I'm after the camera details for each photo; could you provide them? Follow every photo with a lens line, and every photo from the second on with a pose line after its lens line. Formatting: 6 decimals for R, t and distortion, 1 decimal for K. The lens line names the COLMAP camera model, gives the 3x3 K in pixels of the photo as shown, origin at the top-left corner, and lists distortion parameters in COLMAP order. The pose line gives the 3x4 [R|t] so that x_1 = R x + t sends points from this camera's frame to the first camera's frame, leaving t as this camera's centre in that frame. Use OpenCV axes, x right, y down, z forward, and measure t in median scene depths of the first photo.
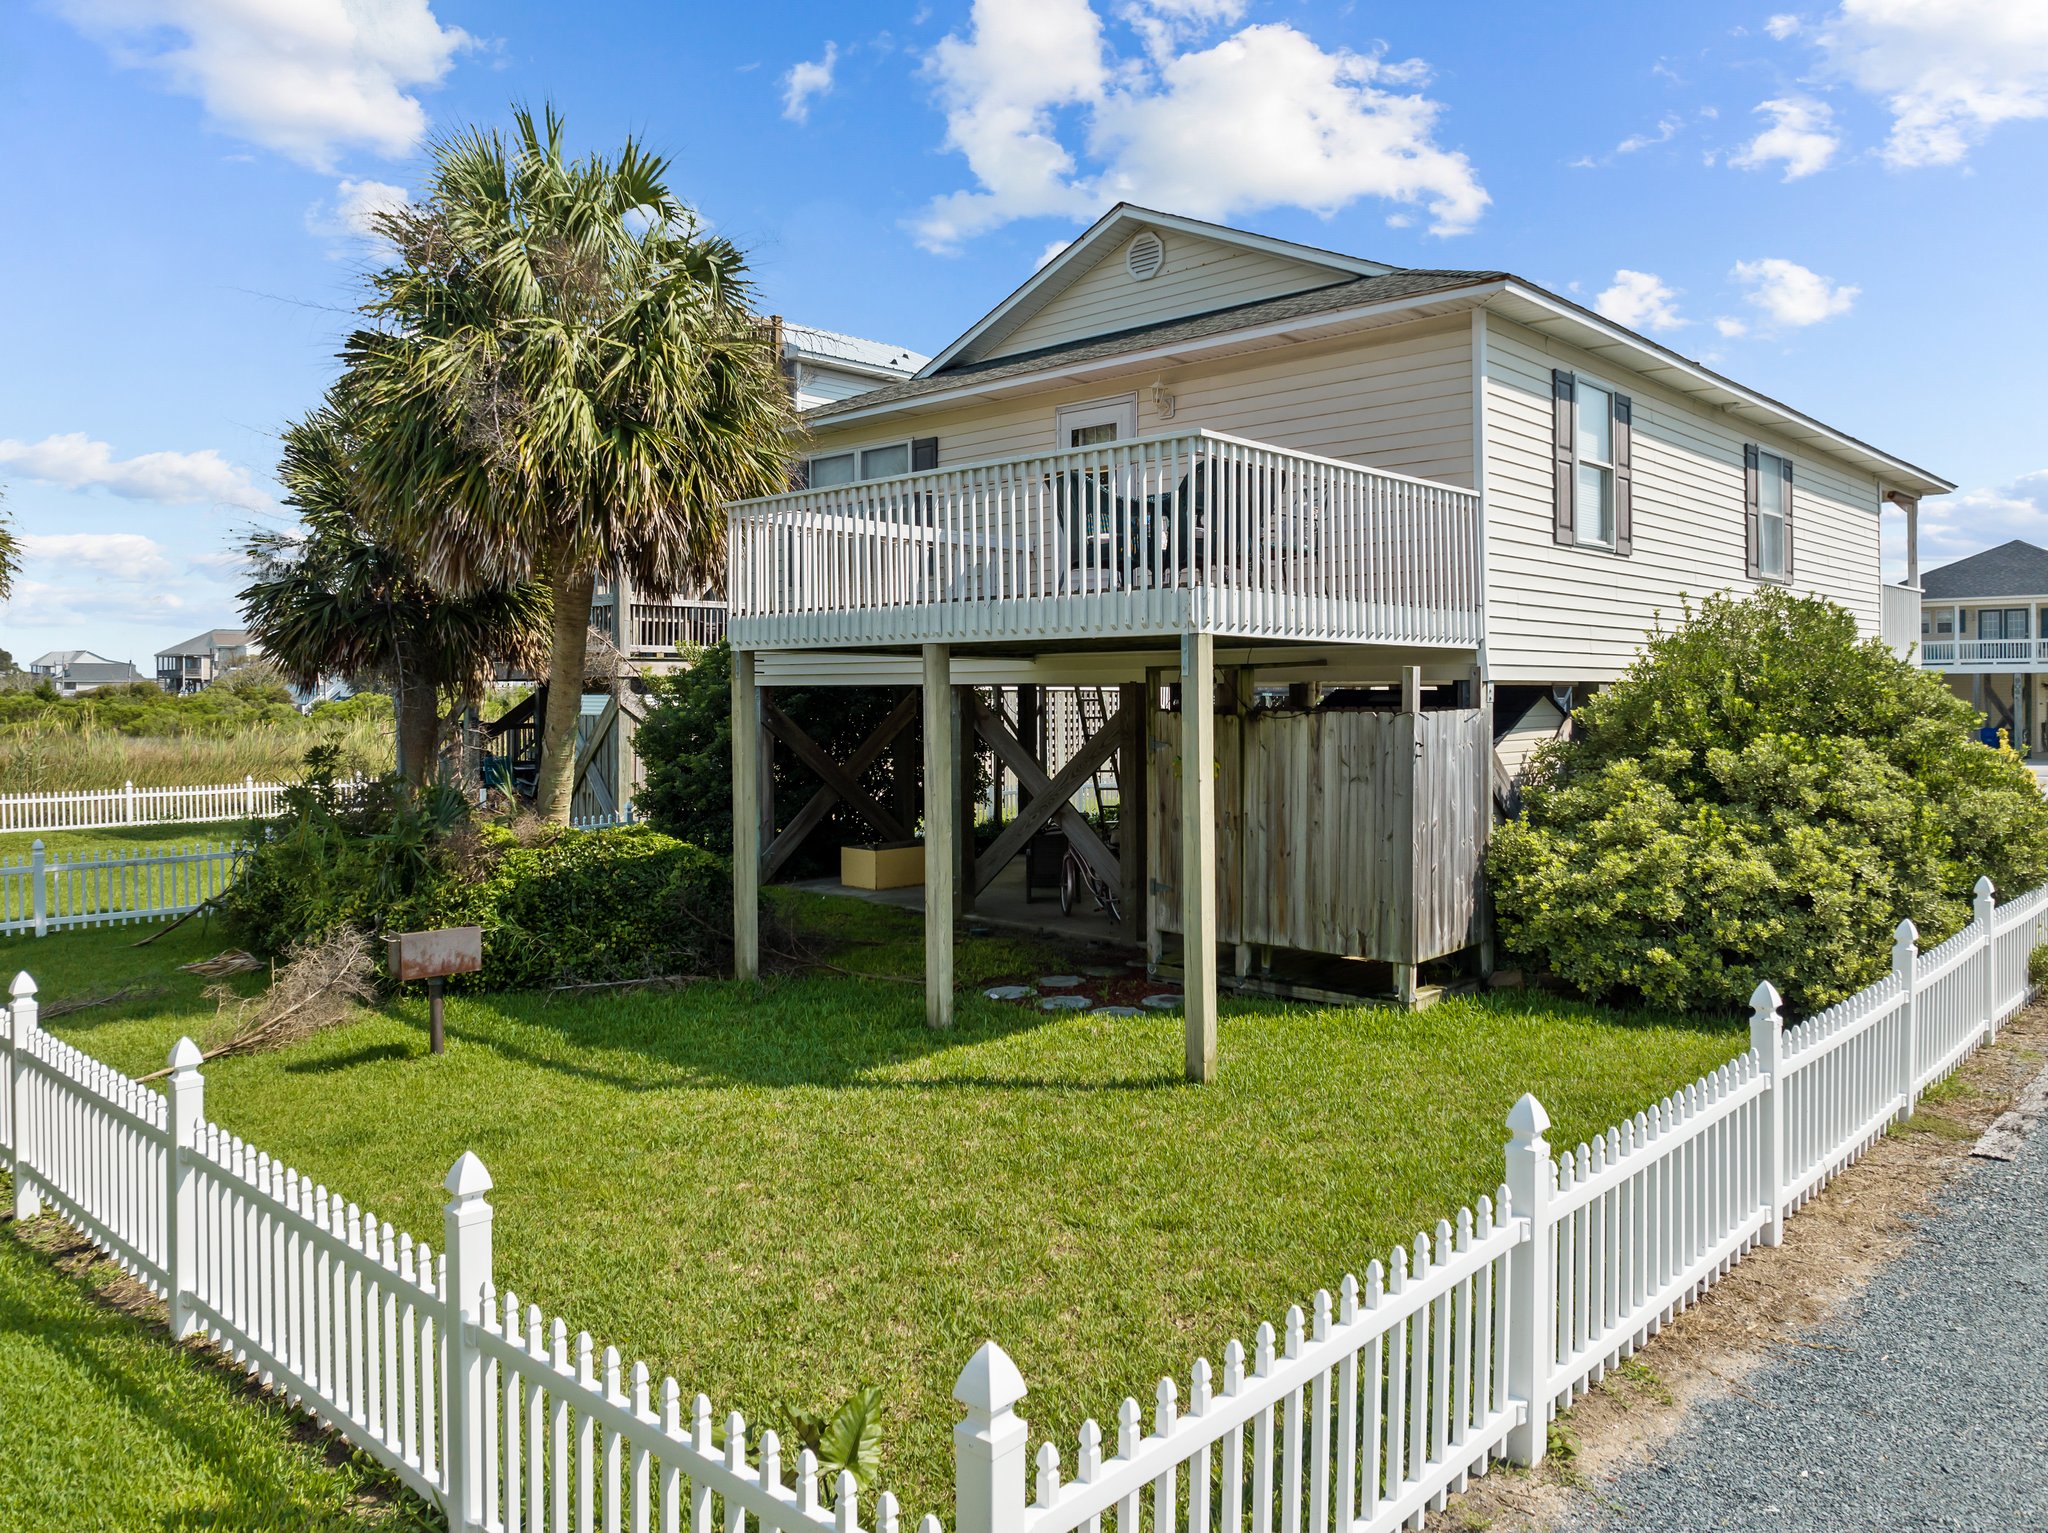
lens RADIAL K [[1423.3, 0, 1024.0], [0, 1423.3, 766.5], [0, 0, 1]] dist [-0.040741, -0.002408]
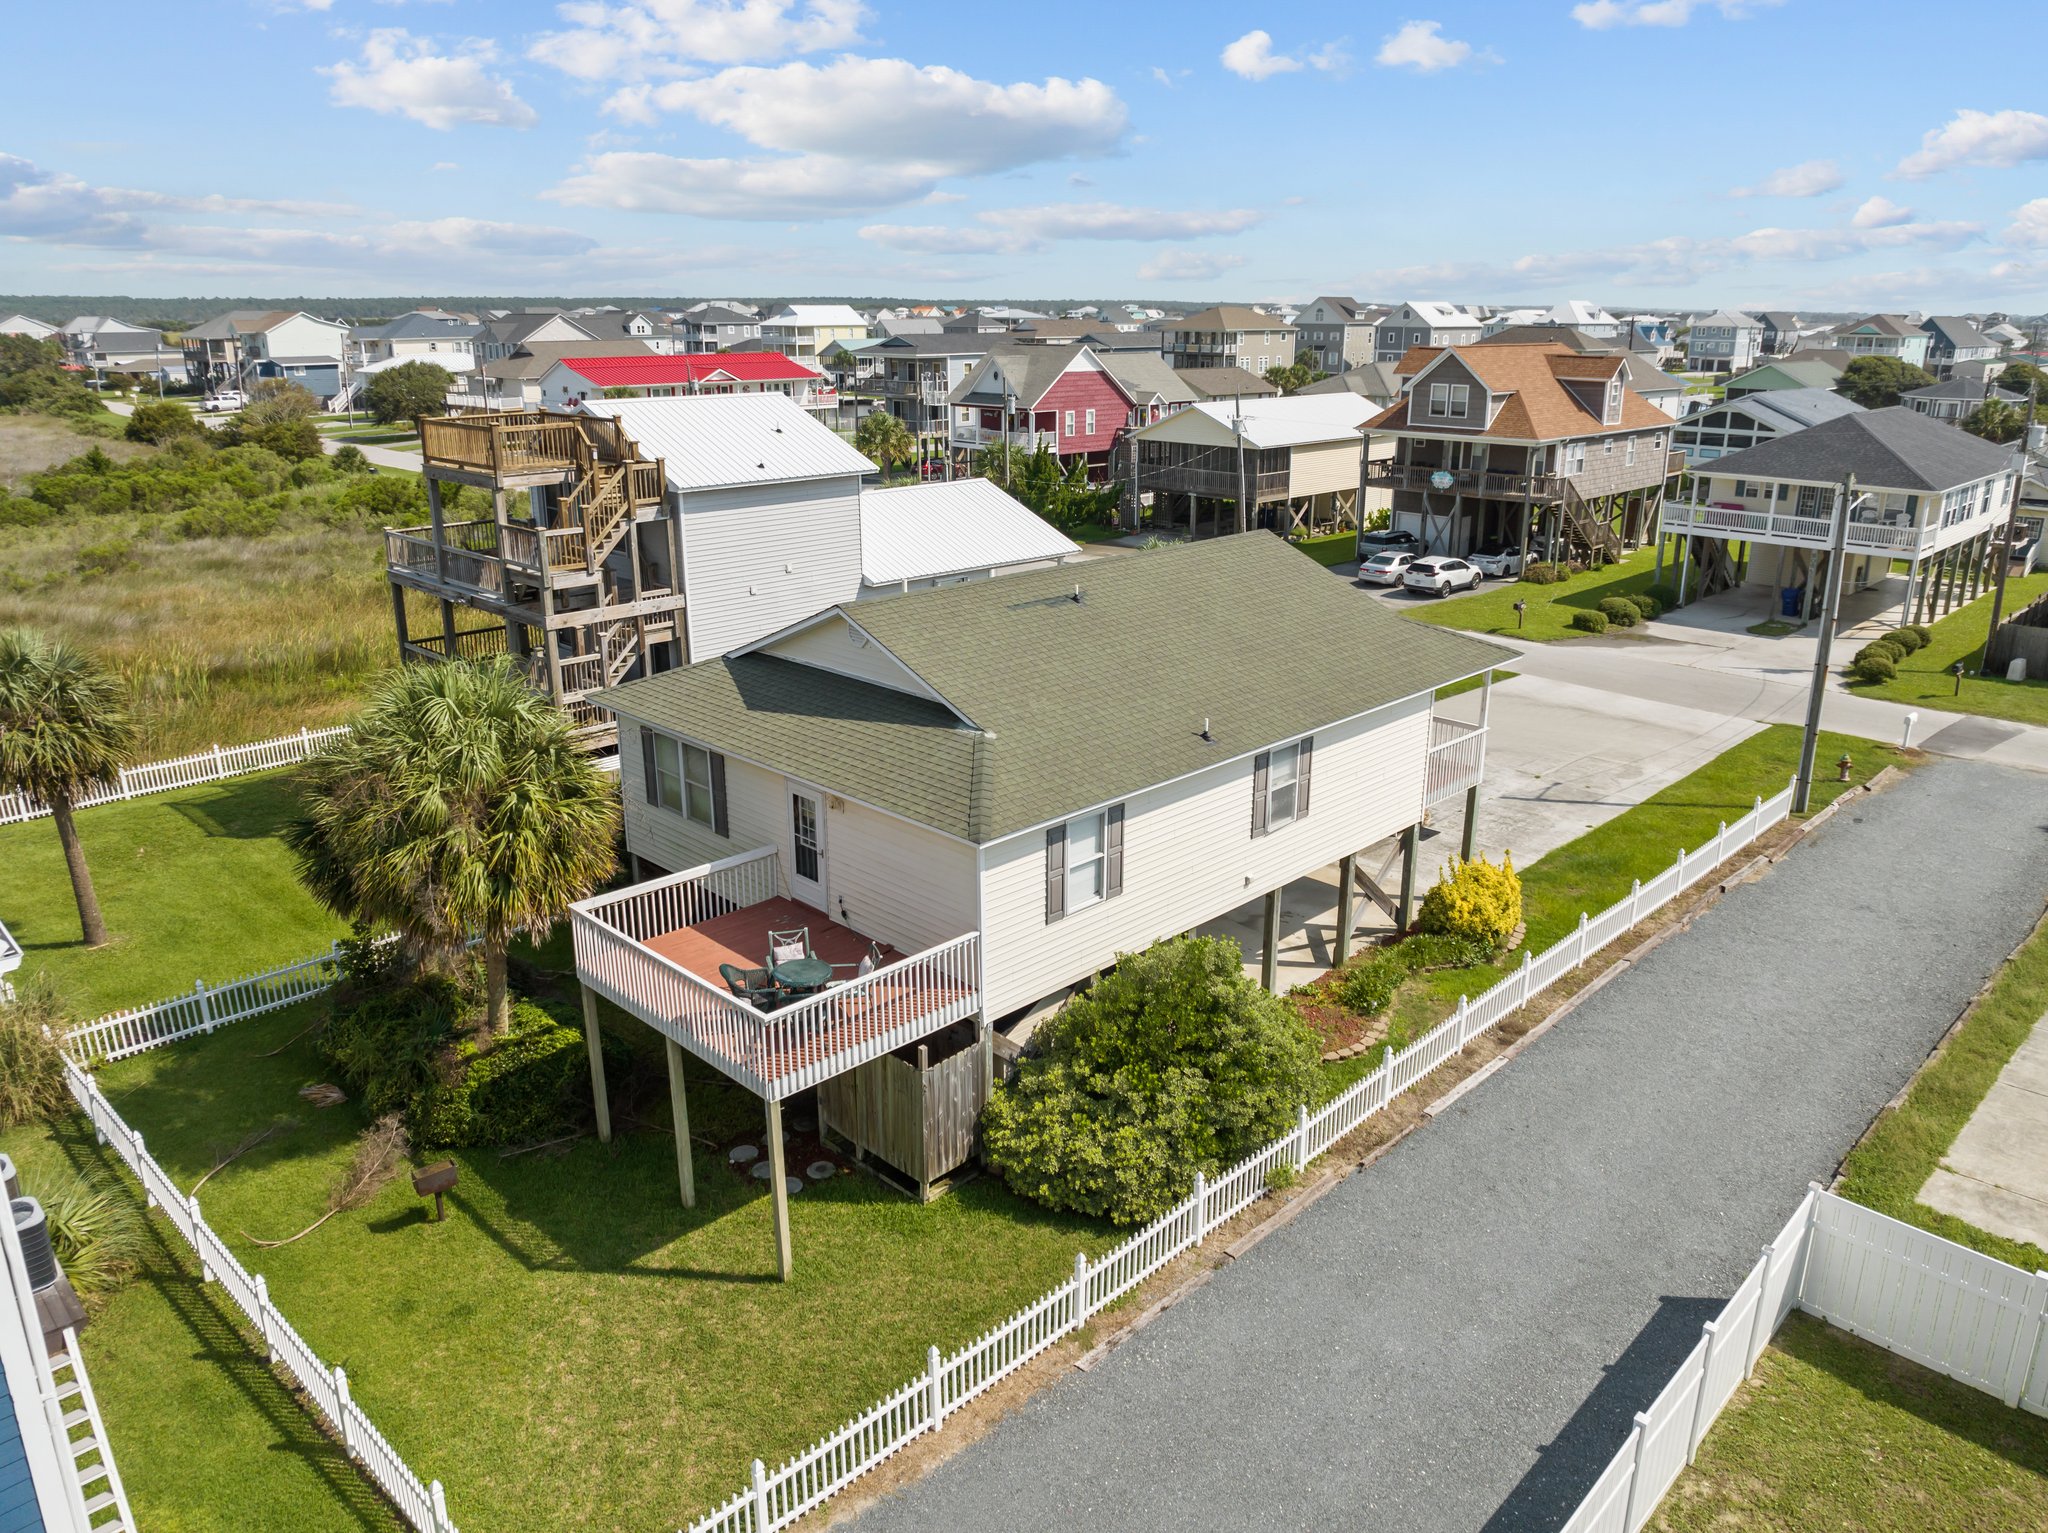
lens RADIAL K [[1427.1, 0, 1024.0], [0, 1427.1, 766.5], [0, 0, 1]] dist [-0.040682, 0.000717]
pose [[0.999427, 0.013825, -0.030898, 0.436402], [-0.004165, 0.956079, 0.293078, -0.930842], [0.033593, -0.292781, 0.955589, -0.666071]]
